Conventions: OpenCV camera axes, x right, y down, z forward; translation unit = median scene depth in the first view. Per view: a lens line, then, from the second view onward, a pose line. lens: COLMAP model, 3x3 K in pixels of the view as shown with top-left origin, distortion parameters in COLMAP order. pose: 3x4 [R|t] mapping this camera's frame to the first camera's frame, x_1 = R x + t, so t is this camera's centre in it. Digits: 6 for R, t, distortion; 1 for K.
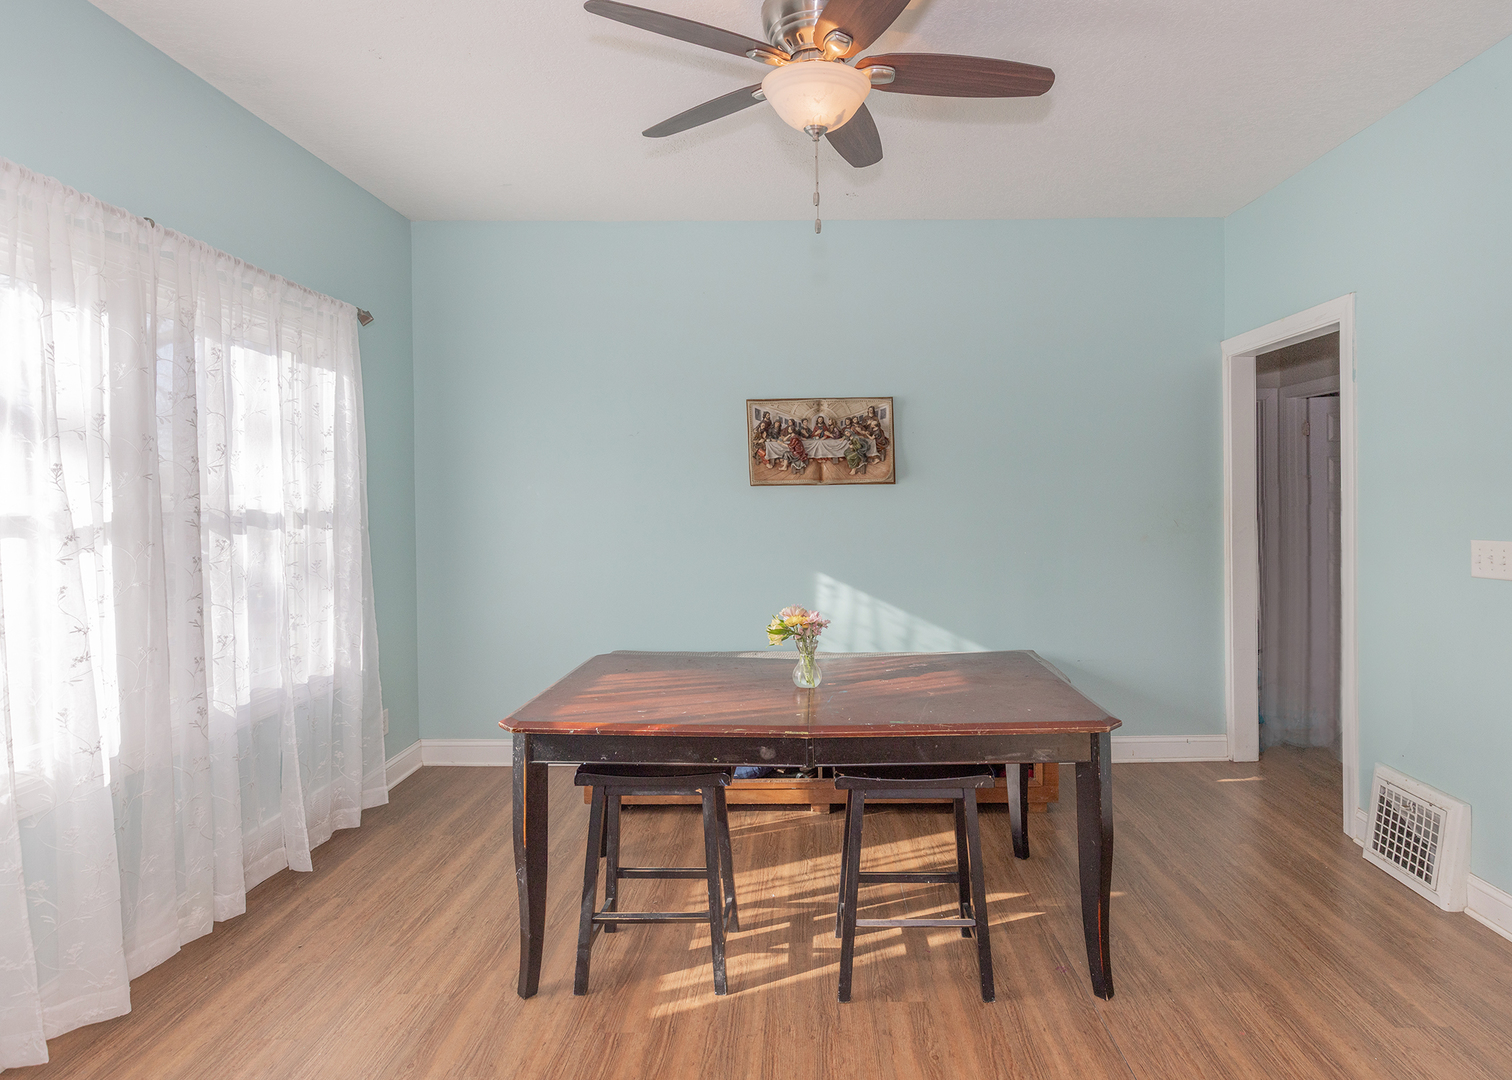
lens RADIAL K [[814.5, 0, 760.2], [0, 814.5, 532.0], [0, 0, 1]] dist [0.004446, -0.004229]
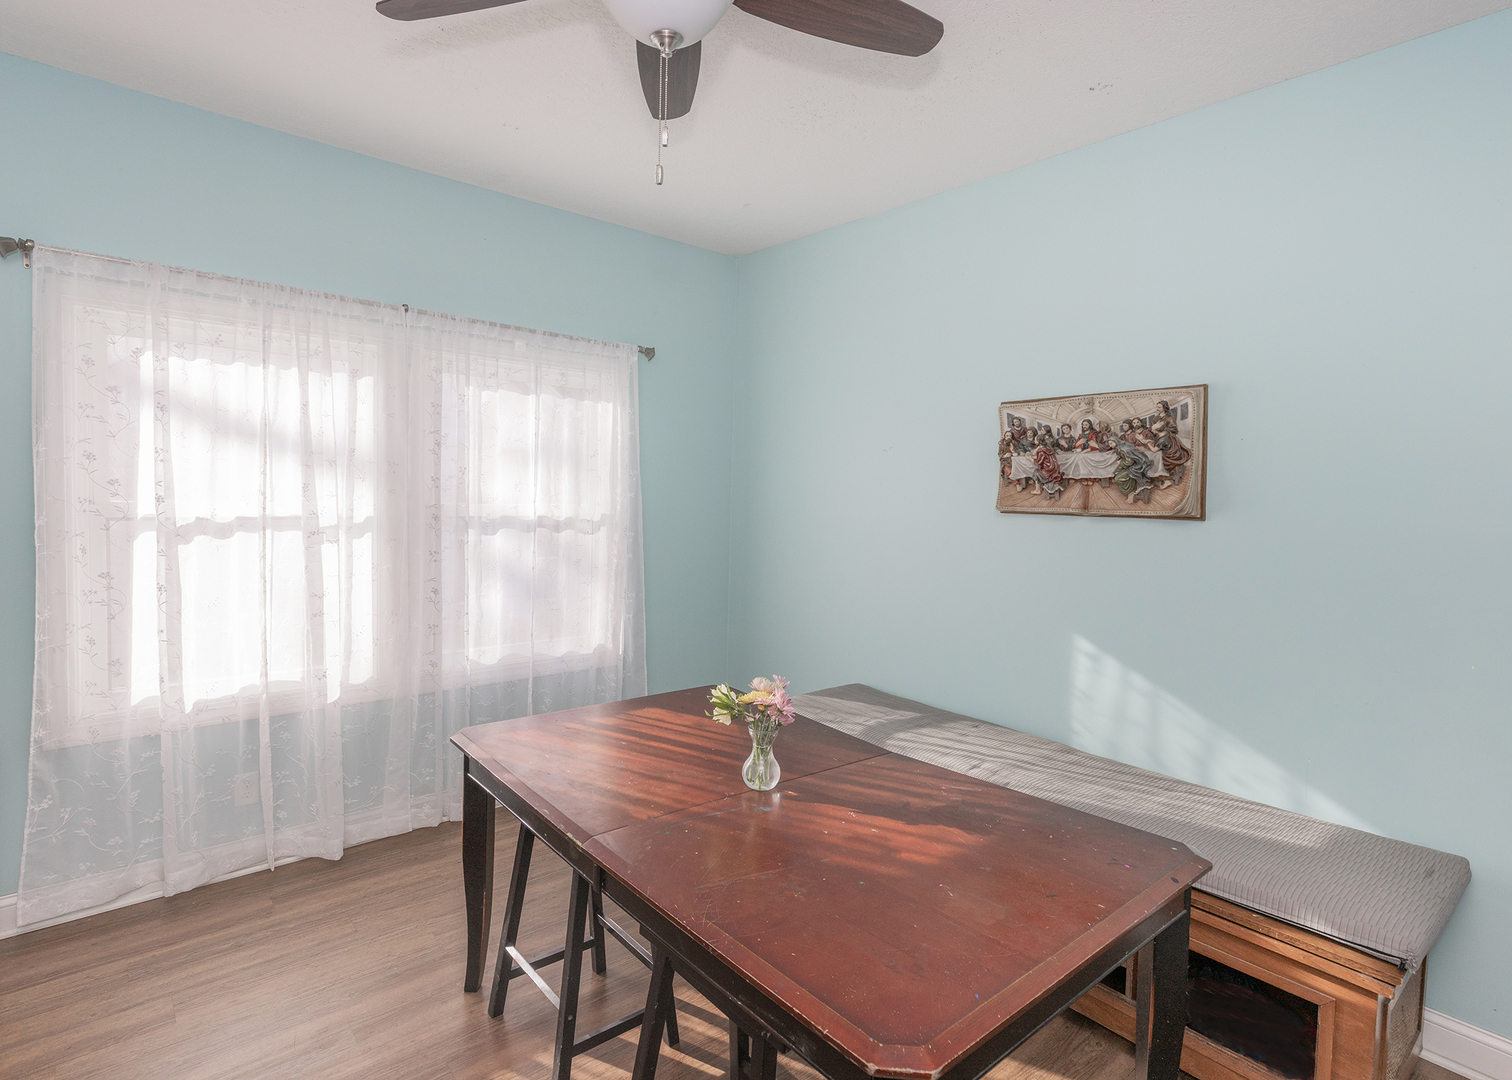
lens RADIAL K [[758.9, 0, 762.3], [0, 758.9, 543.6], [0, 0, 1]] dist [0.004681, 0.000199]
pose [[0.682818, 0.076603, -0.726561, 0.374104], [-0.063189, 0.996954, 0.045726, -0.045825], [0.727850, 0.014688, 0.685579, 0.333716]]
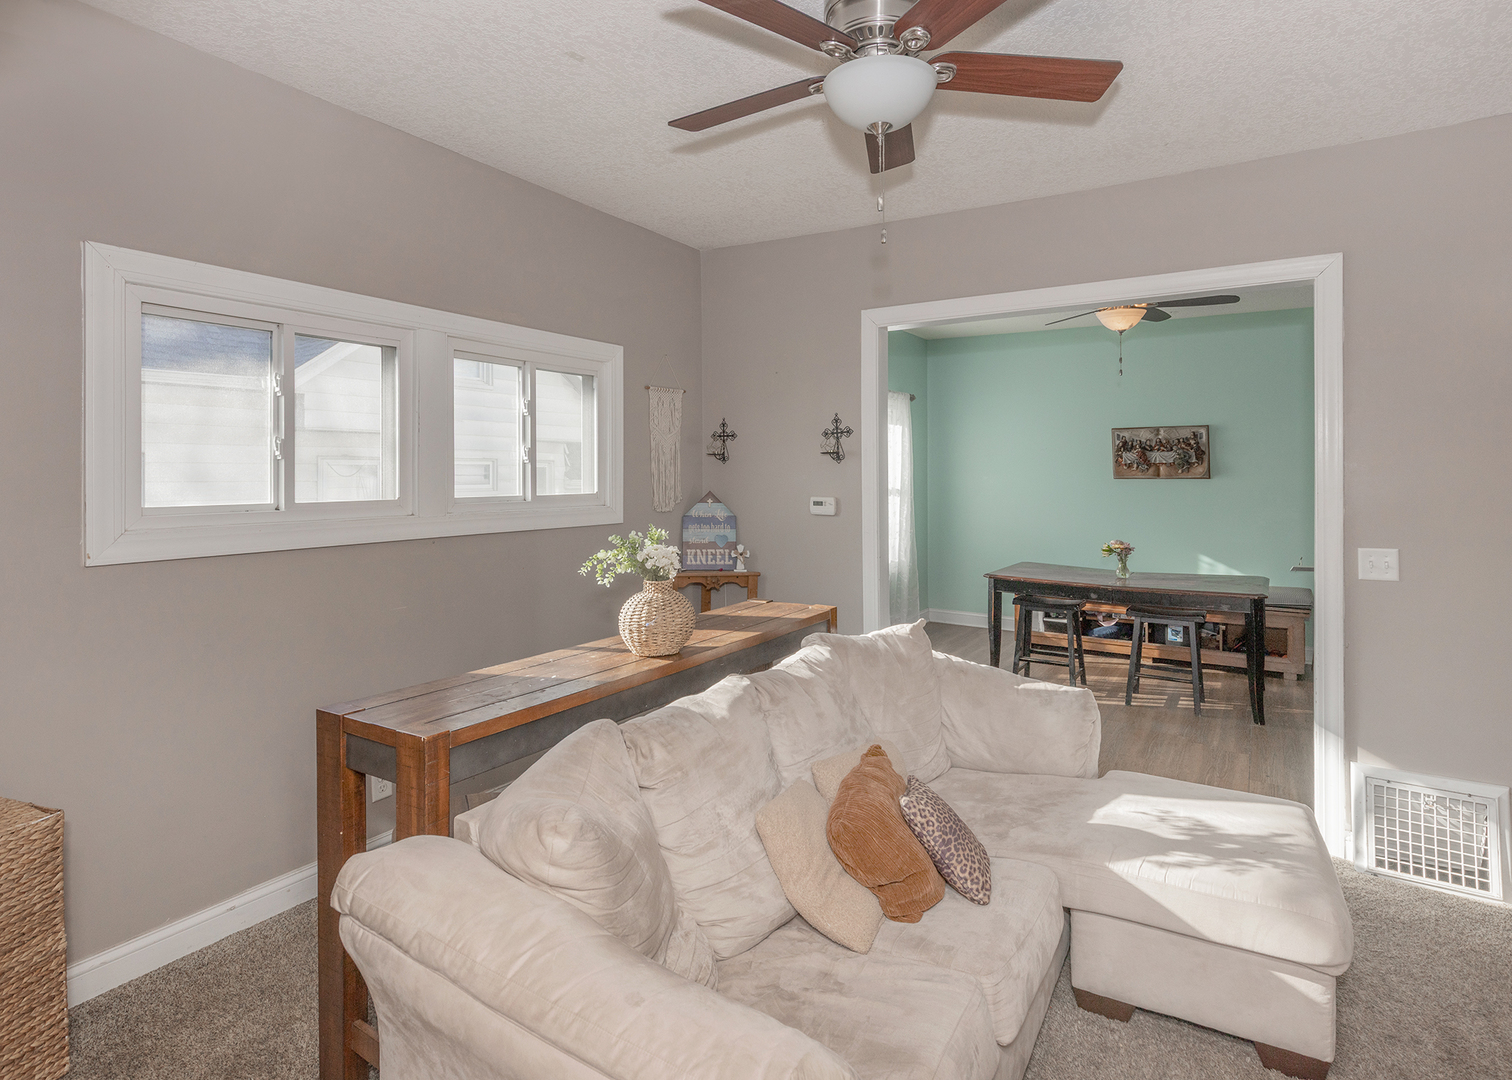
lens RADIAL K [[814.5, 0, 785.3], [0, 814.5, 499.0], [0, 0, 1]] dist [0.004446, -0.004229]
pose [[0.893337, 0.022386, -0.448829, 0.142783], [-0.026987, 0.999628, -0.003857, 0.010157], [0.448576, 0.015558, 0.893609, -0.831907]]
